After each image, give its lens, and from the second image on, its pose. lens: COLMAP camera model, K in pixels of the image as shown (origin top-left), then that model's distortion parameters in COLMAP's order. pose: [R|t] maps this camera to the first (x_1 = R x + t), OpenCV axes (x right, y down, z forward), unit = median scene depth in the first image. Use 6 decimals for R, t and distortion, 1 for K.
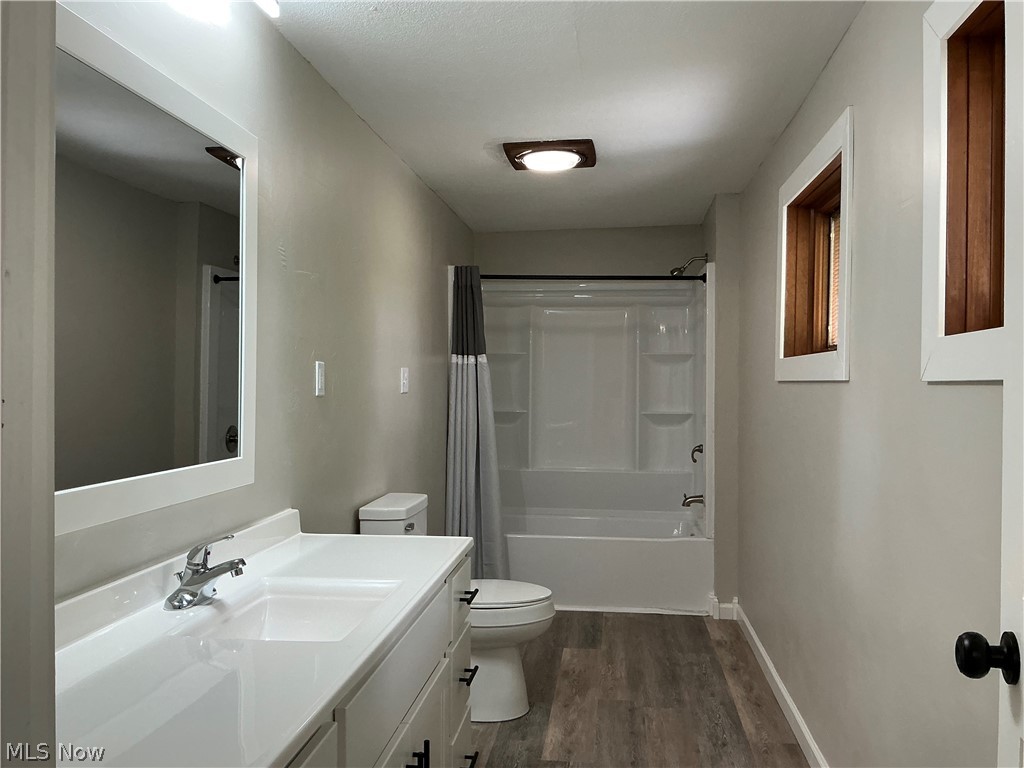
lens RADIAL K [[852.4, 0, 505.5], [0, 852.4, 377.0], [0, 0, 1]] dist [0.081382, -0.132136]
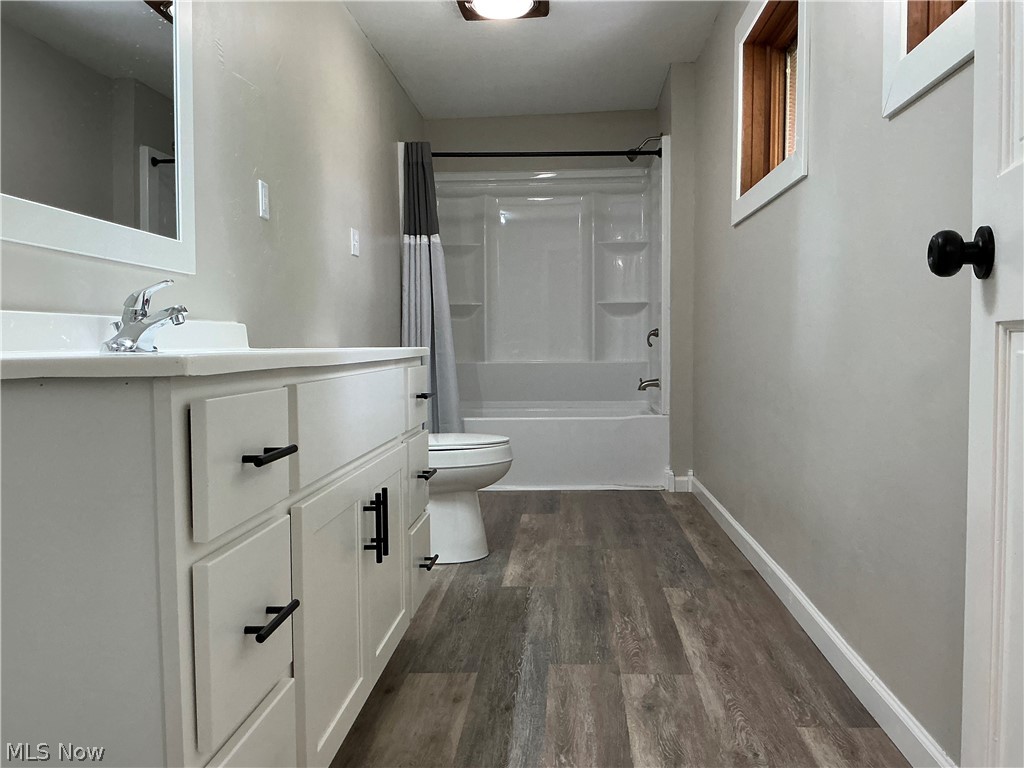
lens RADIAL K [[852.4, 0, 506.1], [0, 852.4, 383.1], [0, 0, 1]] dist [0.081382, -0.132136]
pose [[0.998447, -0.017574, 0.052874, -0.001044], [0.015072, 0.998764, 0.047356, 0.103066], [-0.053641, -0.046485, 0.997478, 0.012290]]
